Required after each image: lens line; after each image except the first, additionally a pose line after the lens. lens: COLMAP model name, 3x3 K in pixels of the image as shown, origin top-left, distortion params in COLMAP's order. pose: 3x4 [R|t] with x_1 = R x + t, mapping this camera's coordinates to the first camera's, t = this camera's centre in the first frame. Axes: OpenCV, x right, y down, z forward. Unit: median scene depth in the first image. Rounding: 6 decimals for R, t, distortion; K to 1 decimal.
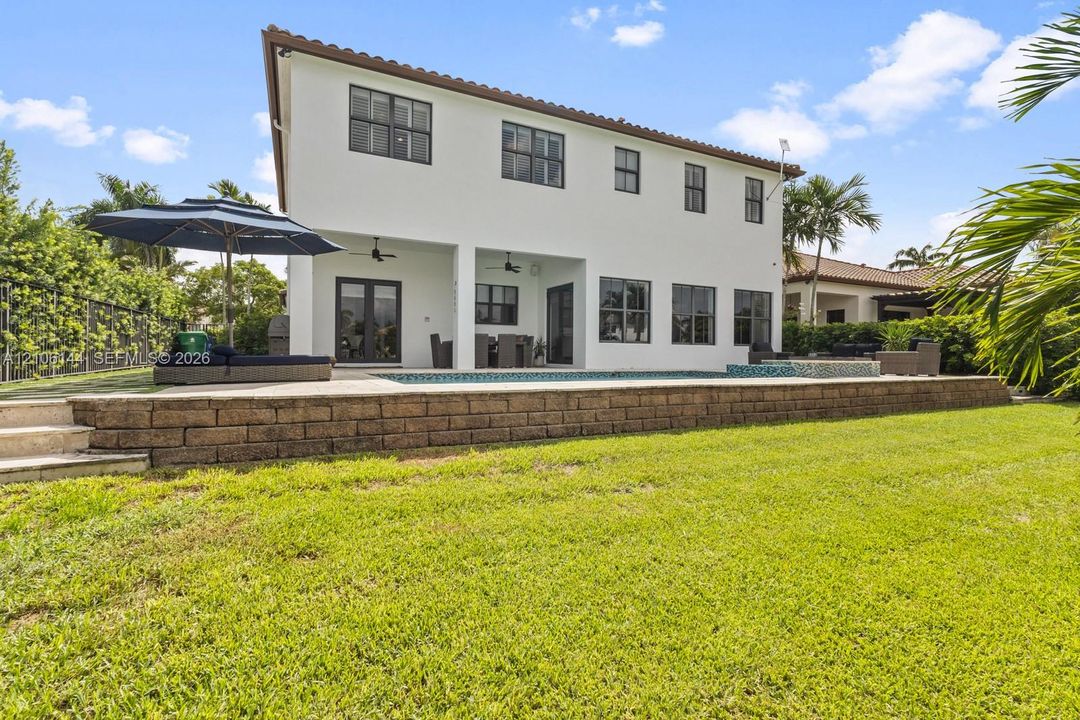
lens RADIAL K [[498.9, 0, 540.0], [0, 498.9, 360.0], [0, 0, 1]] dist [0.004789, 0.000630]
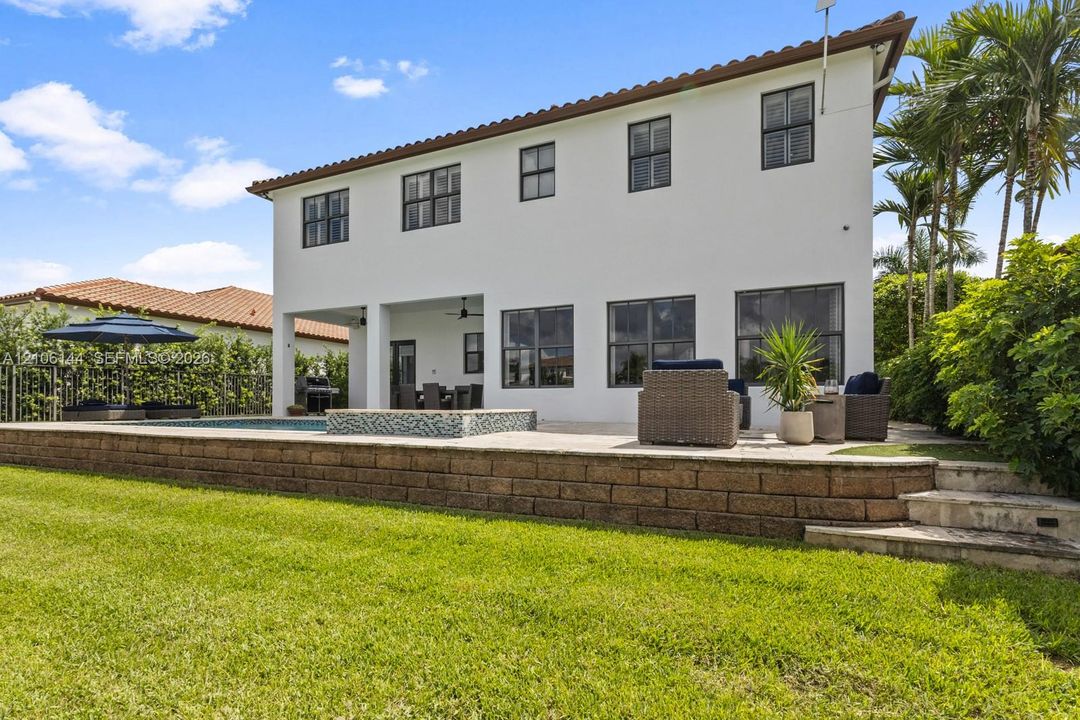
lens RADIAL K [[558.8, 0, 535.8], [0, 558.8, 412.7], [0, 0, 1]] dist [0.004934, 0.000215]
pose [[0.602196, 0.008352, -0.798305, 0.909133], [-0.002225, 0.999959, 0.008783, -0.003620], [0.798345, -0.003512, 0.602190, 0.471710]]
